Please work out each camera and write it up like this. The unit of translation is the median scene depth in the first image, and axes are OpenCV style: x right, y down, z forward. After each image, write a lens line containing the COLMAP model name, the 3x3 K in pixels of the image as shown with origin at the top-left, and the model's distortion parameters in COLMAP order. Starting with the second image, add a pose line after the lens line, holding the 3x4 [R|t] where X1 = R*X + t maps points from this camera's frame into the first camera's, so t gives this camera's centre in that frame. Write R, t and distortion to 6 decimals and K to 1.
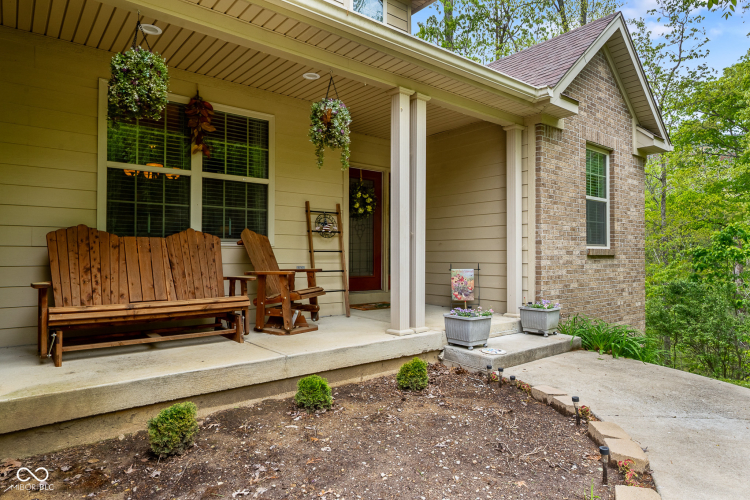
lens RADIAL K [[450.5, 0, 375.0], [0, 450.5, 250.0], [0, 0, 1]] dist [-0.001376, -0.000229]
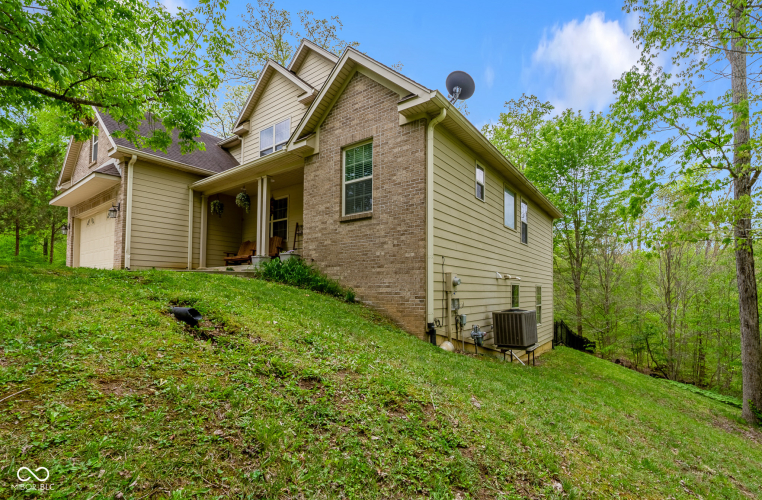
lens RADIAL K [[346.9, 0, 381.0], [0, 346.9, 250.0], [0, 0, 1]] dist [0.000058, -0.000005]
pose [[0.236397, -0.109776, -0.965435, 1.828671], [0.011940, 0.993851, -0.110084, 0.266346], [0.971583, 0.014497, 0.236254, 0.983166]]
